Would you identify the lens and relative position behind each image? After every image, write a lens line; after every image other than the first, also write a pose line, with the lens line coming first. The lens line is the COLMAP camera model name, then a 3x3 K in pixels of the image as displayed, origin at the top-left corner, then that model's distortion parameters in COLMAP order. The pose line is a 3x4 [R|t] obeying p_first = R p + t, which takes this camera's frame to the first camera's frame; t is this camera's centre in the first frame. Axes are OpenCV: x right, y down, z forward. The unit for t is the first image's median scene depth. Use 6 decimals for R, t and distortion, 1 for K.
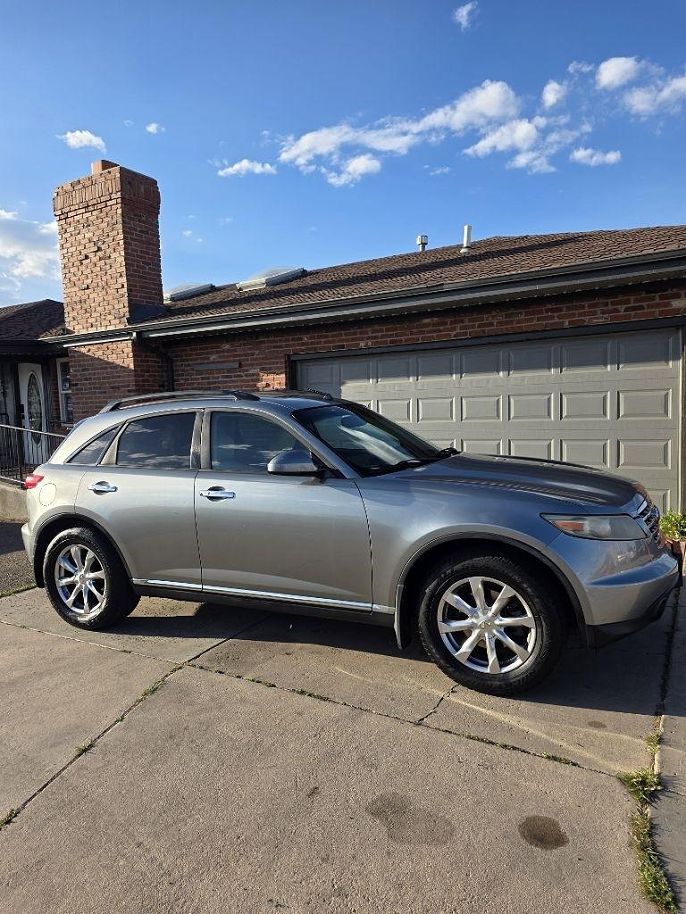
lens RADIAL K [[643.2, 0, 345.4], [0, 643.2, 447.9], [0, 0, 1]] dist [-0.022337, 0.007534]
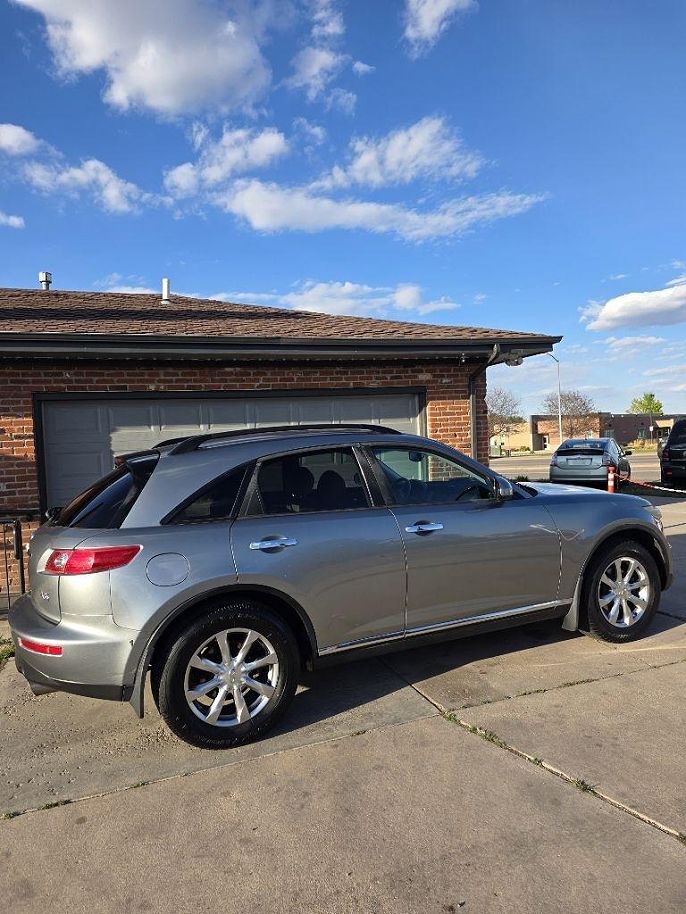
lens RADIAL K [[643.2, 0, 344.3], [0, 643.2, 433.4], [0, 0, 1]] dist [-0.022337, 0.007534]
pose [[0.601424, 0.024896, 0.798542, -0.492661], [0.073322, 0.993576, -0.086198, 0.001290], [-0.795559, 0.110392, 0.595735, 0.232140]]
